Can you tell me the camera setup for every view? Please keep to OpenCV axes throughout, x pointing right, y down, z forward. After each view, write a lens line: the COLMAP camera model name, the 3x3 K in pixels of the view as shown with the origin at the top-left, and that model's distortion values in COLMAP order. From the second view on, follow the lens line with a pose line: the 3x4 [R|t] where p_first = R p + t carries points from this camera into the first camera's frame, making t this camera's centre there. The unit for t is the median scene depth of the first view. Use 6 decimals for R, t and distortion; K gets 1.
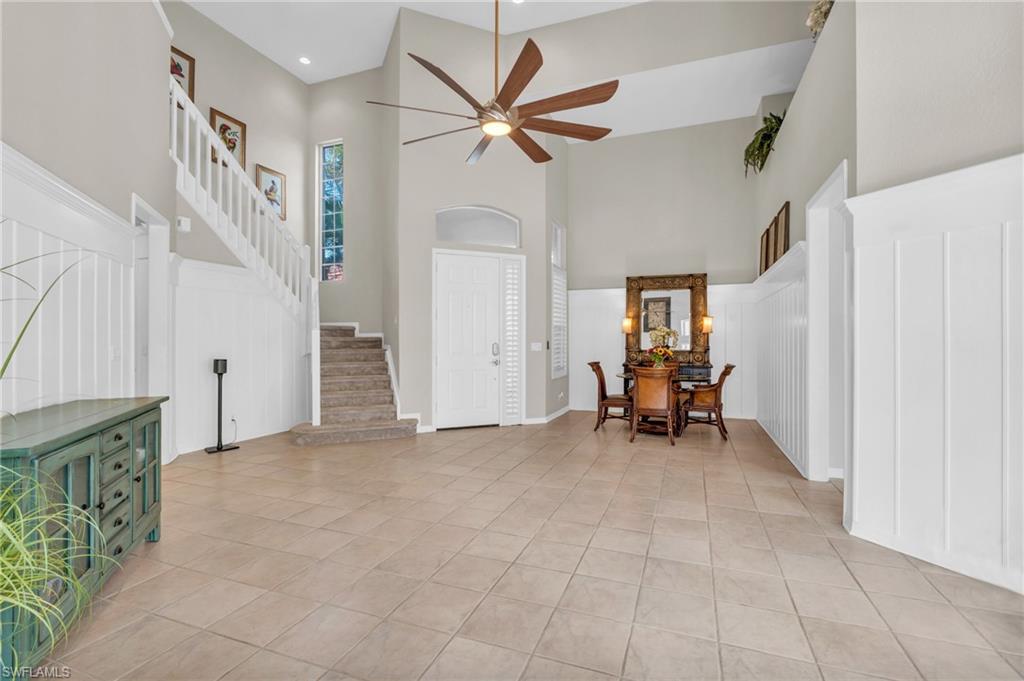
lens RADIAL K [[461.0, 0, 509.3], [0, 461.0, 337.2], [0, 0, 1]] dist [-0.001344, 0.000226]
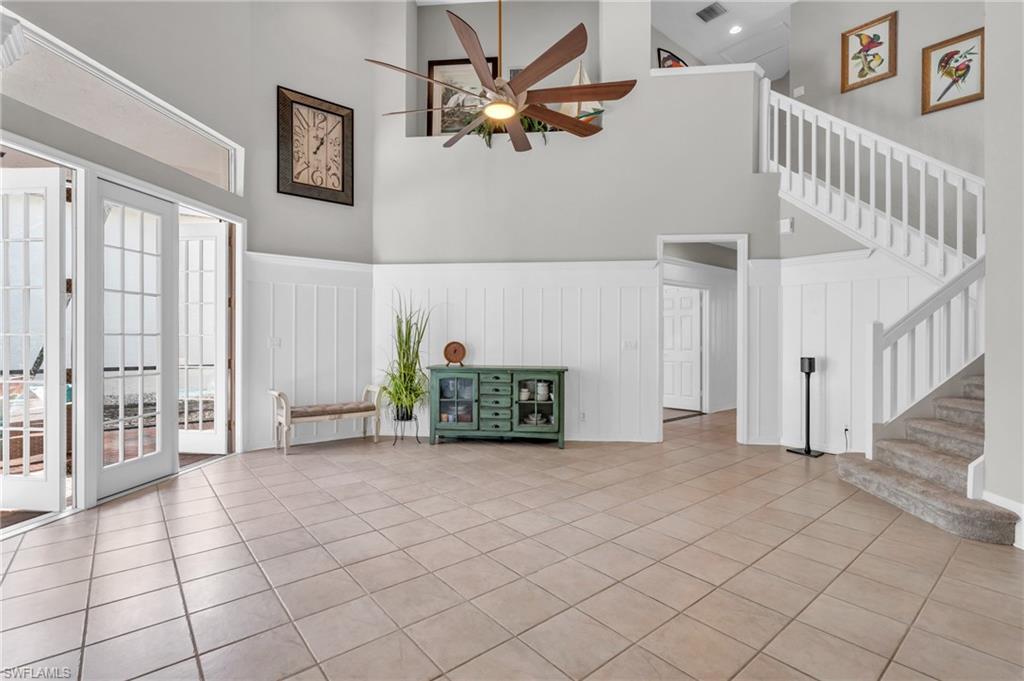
lens RADIAL K [[461.0, 0, 509.3], [0, 461.0, 337.2], [0, 0, 1]] dist [-0.001344, 0.000226]
pose [[-0.474552, 0.000210, -0.880227, 0.497351], [0.003559, 0.999992, -0.001680, 0.005410], [0.880220, -0.003930, -0.474549, 0.918617]]
